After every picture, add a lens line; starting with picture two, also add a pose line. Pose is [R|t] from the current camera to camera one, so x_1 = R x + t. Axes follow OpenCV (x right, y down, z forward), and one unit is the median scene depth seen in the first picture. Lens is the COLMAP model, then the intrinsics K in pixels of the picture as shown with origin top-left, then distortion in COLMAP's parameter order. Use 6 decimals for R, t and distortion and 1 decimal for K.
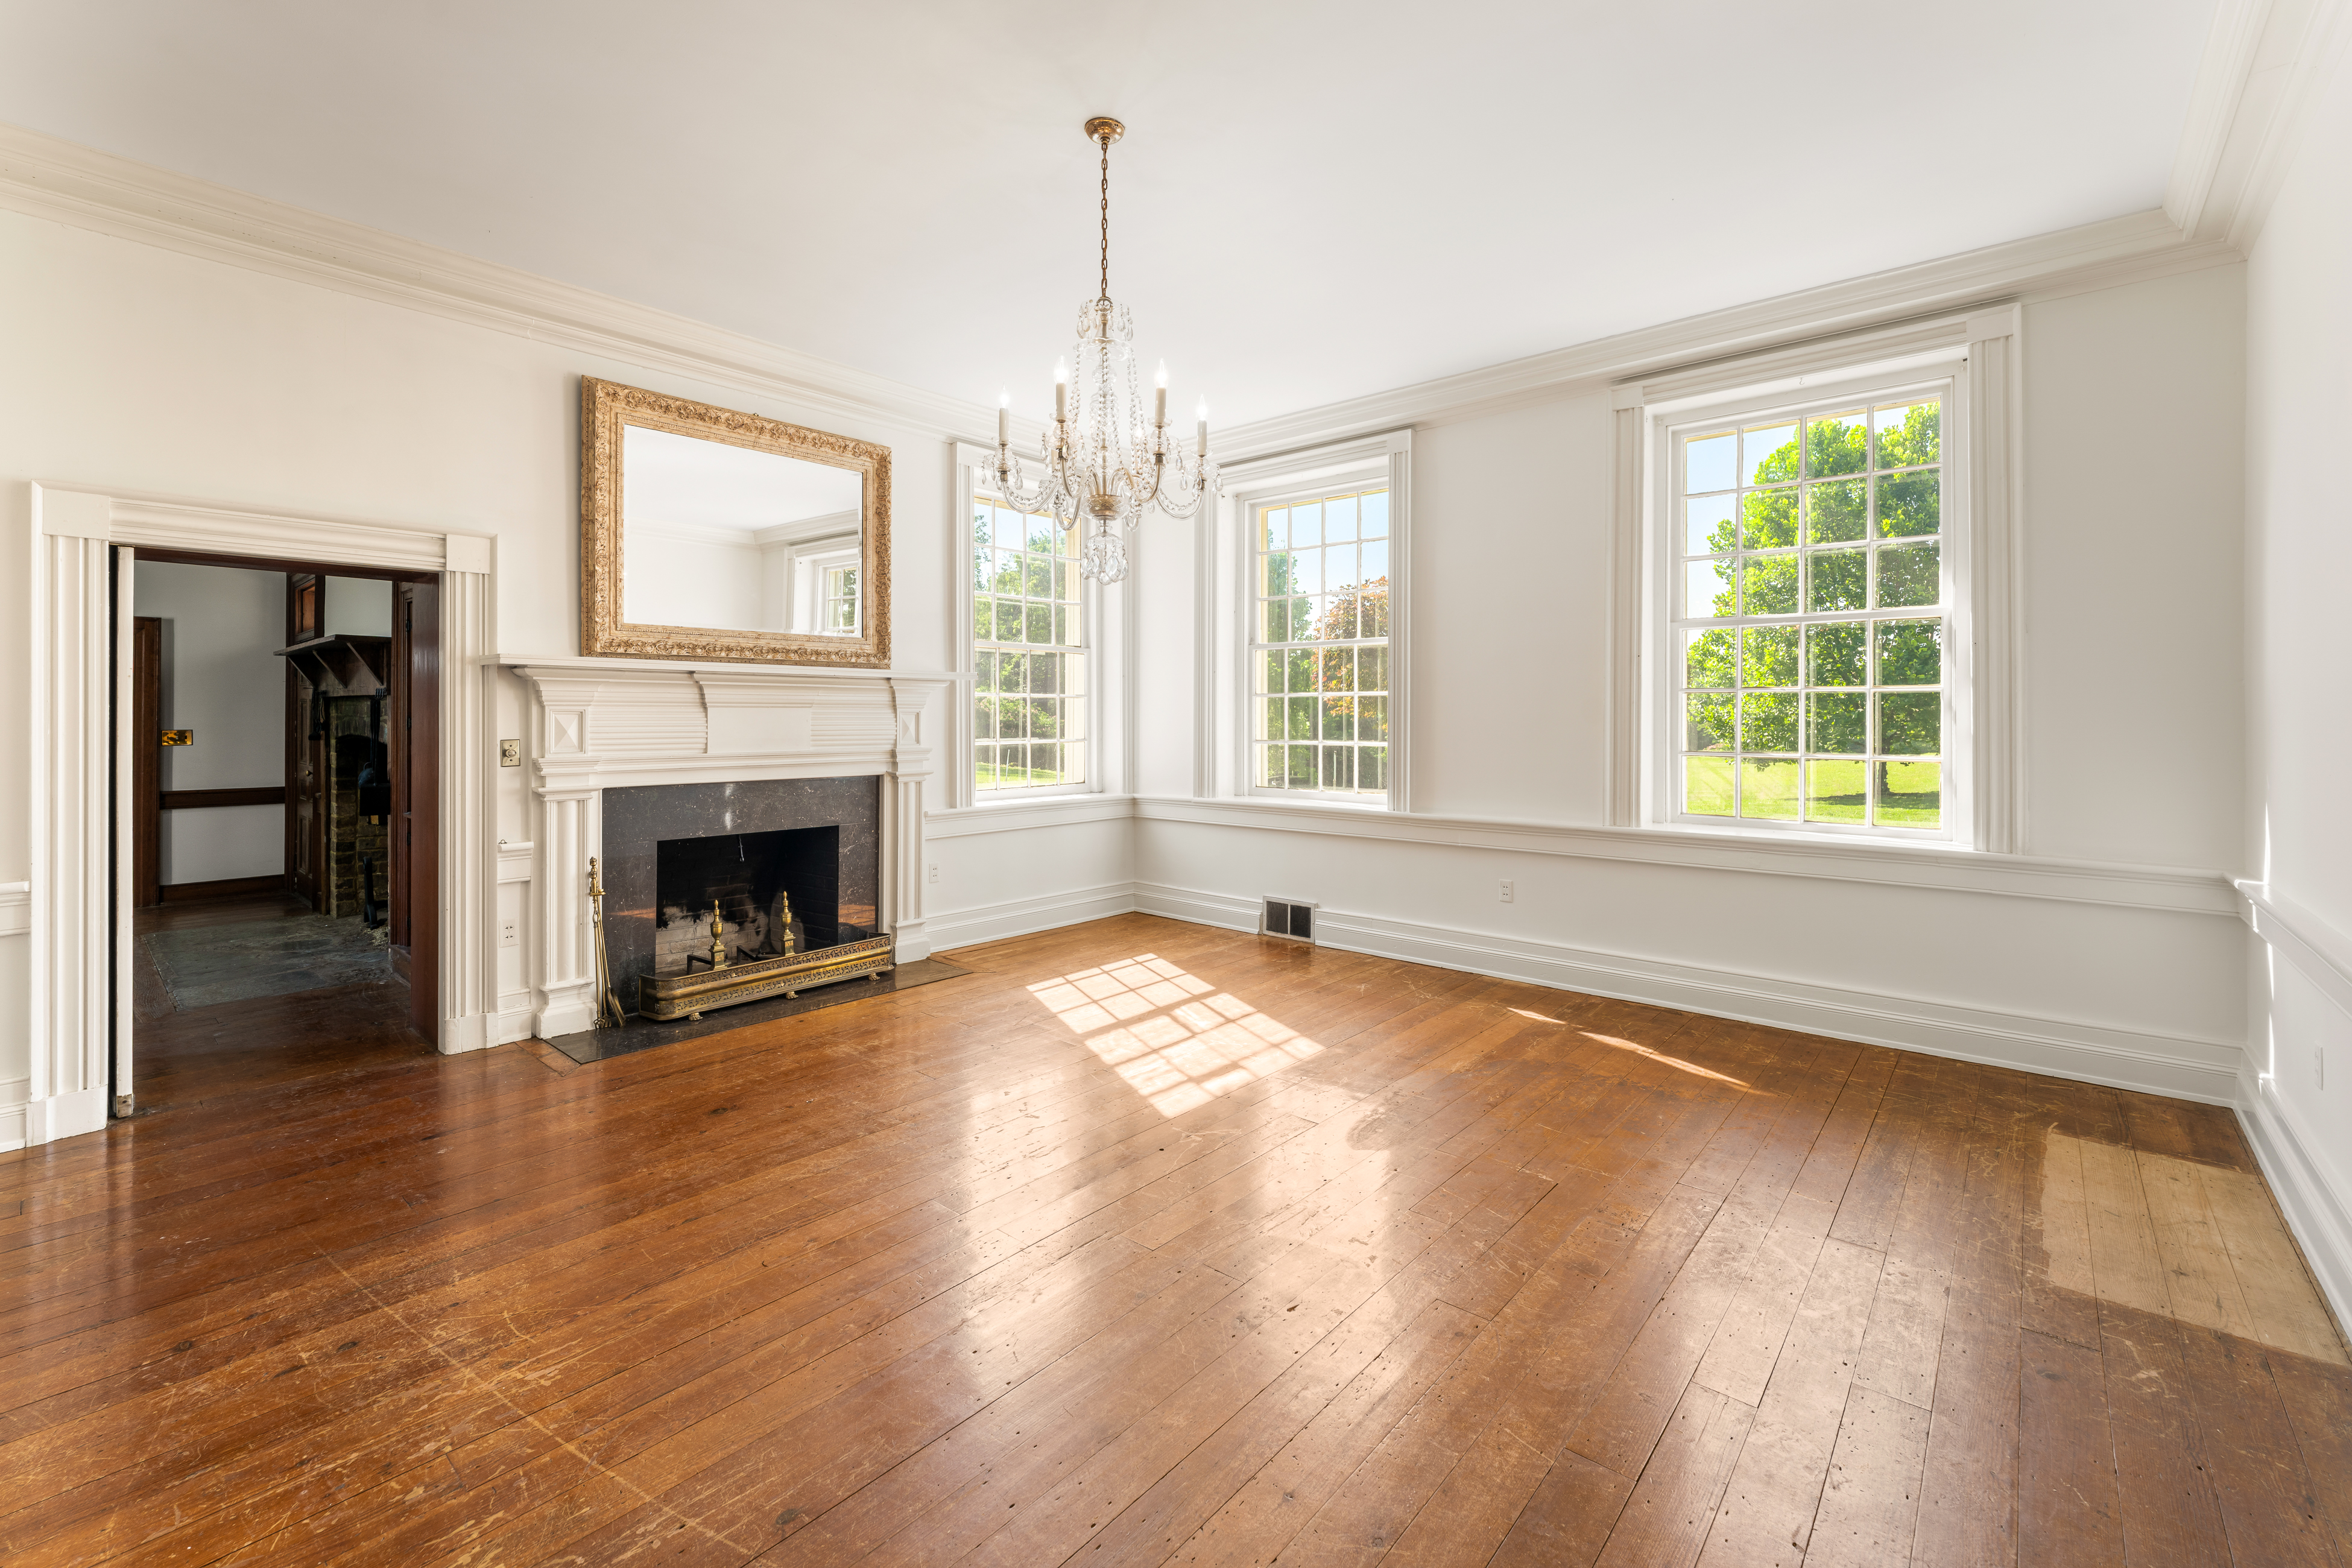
lens RADIAL K [[987.4, 0, 1164.3], [0, 987.4, 706.7], [0, 0, 1]] dist [-0.006905, -0.000541]
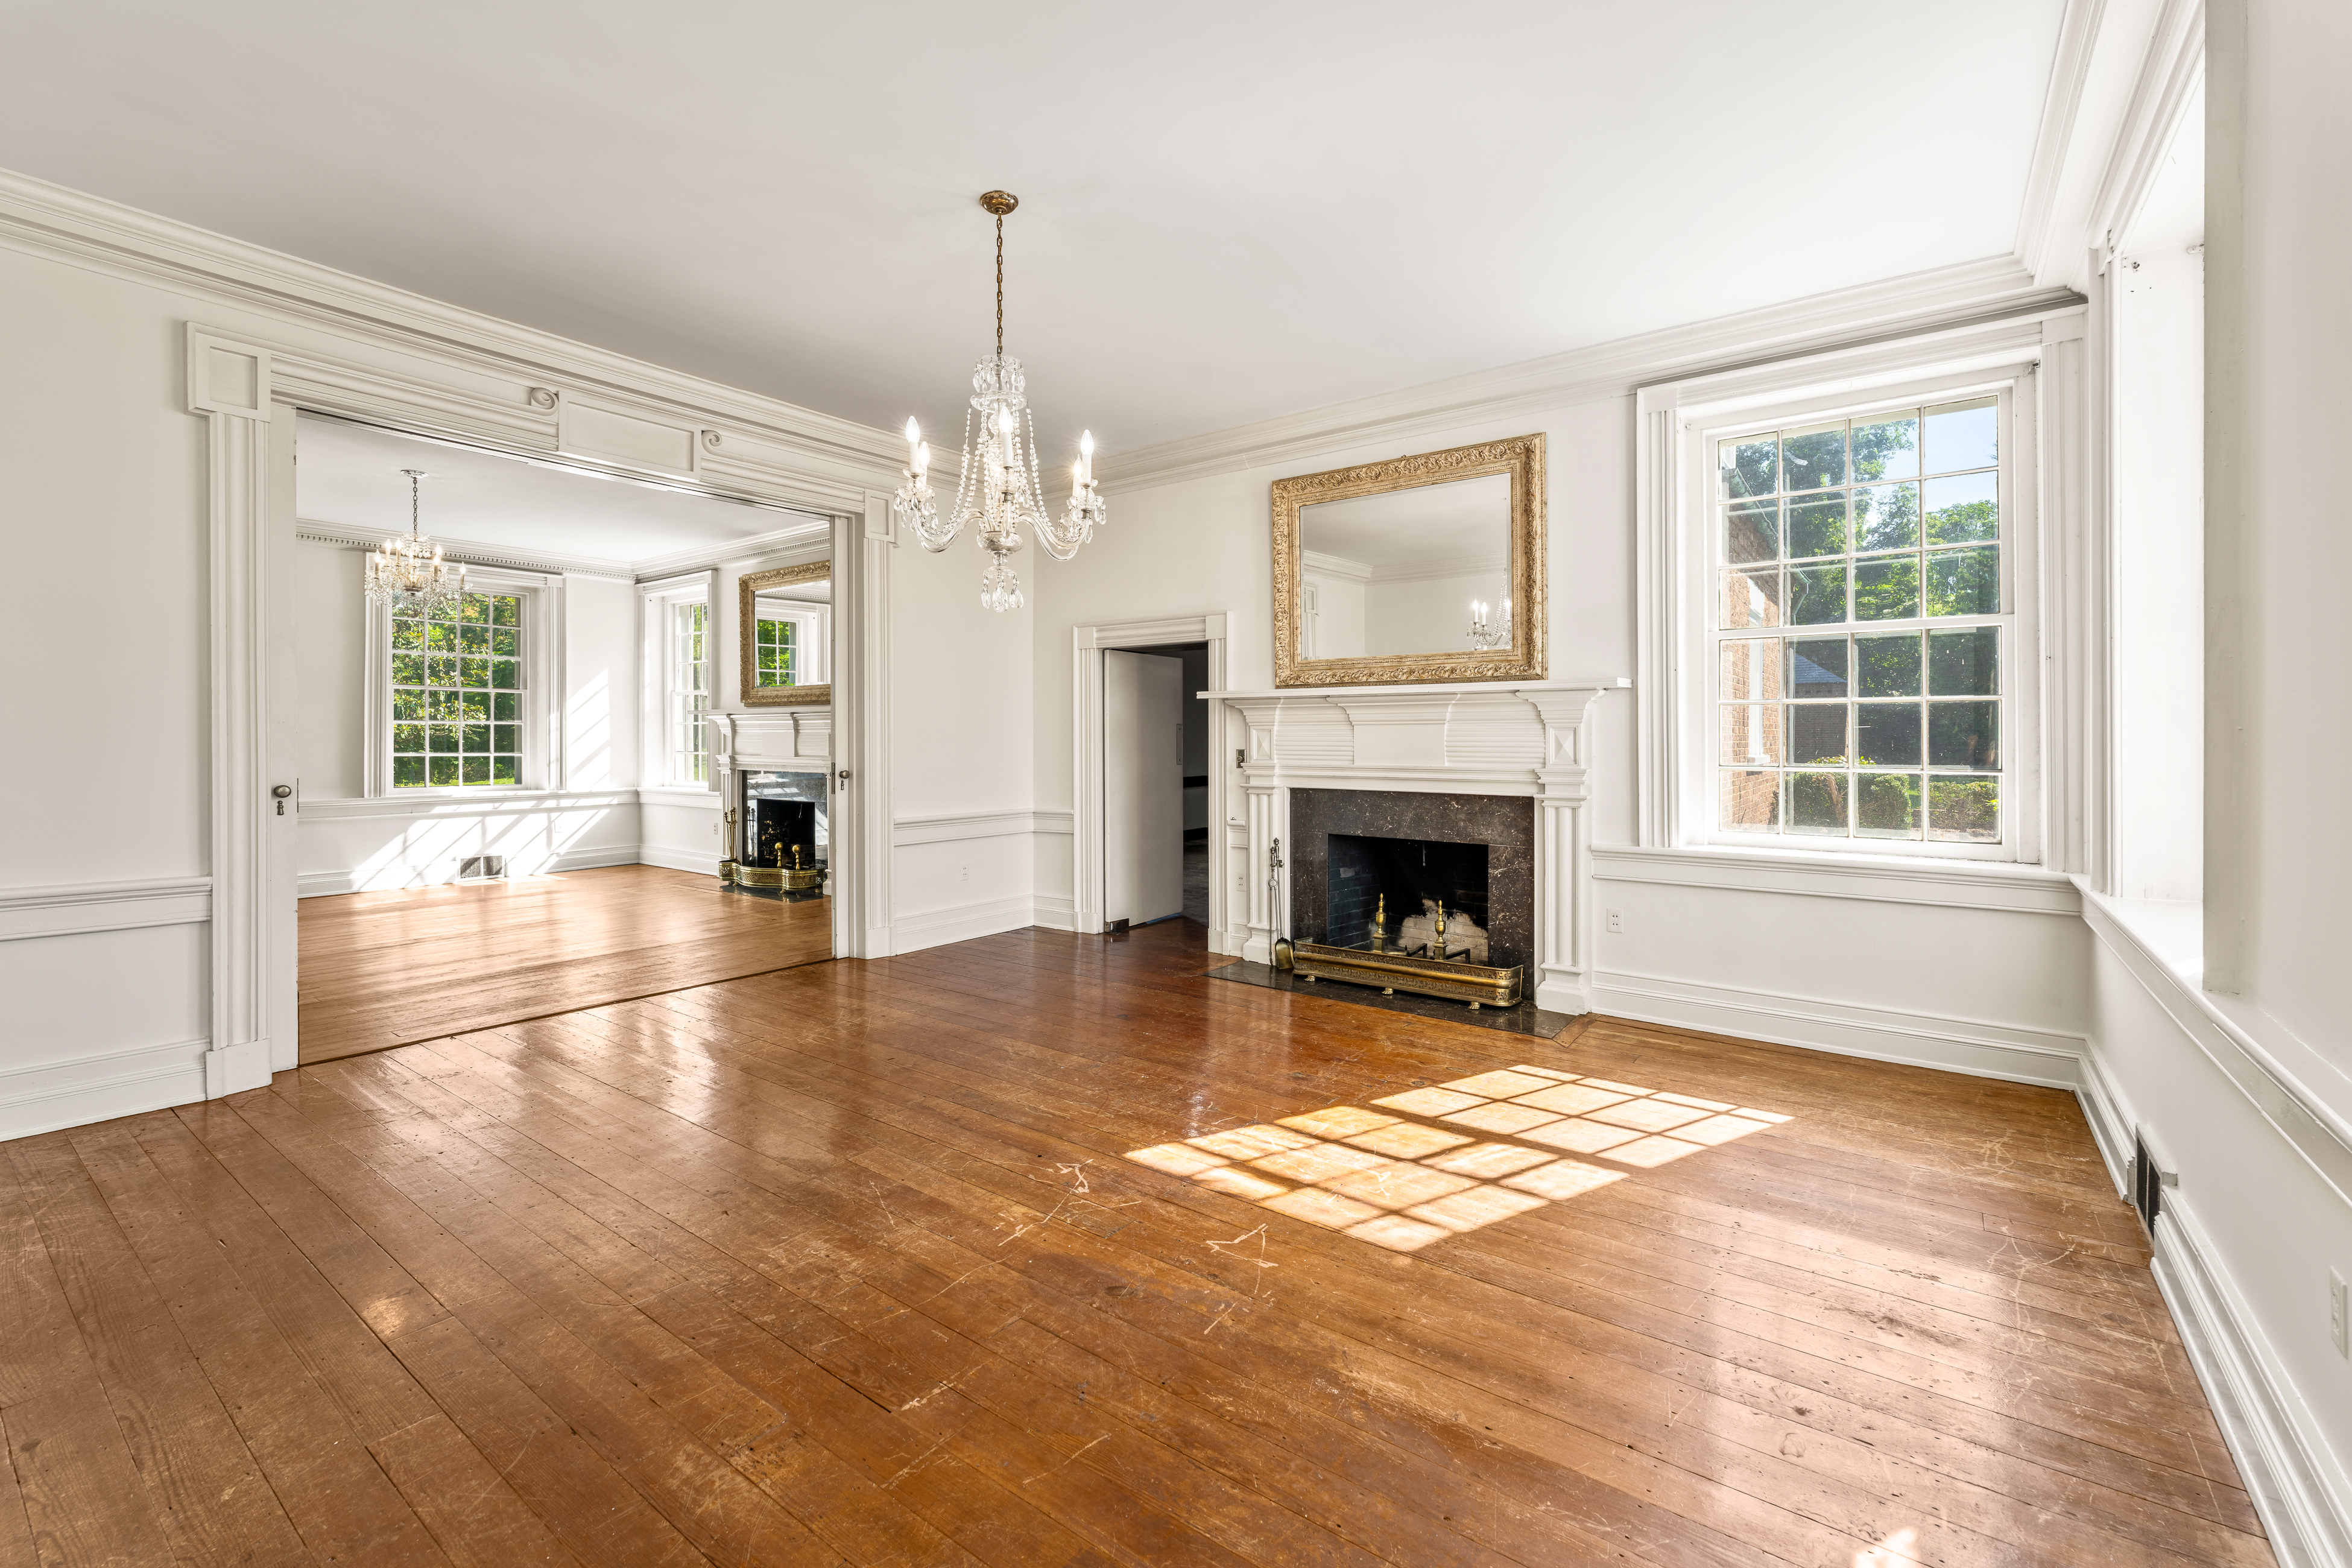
lens RADIAL K [[987.4, 0, 1220.7], [0, 987.4, 748.1], [0, 0, 1]] dist [-0.006905, -0.000541]
pose [[0.108893, 0.016579, -0.993915, 0.790413], [0.014161, 0.999734, 0.018227, 0.004352], [0.993953, -0.016060, 0.108630, 0.820062]]
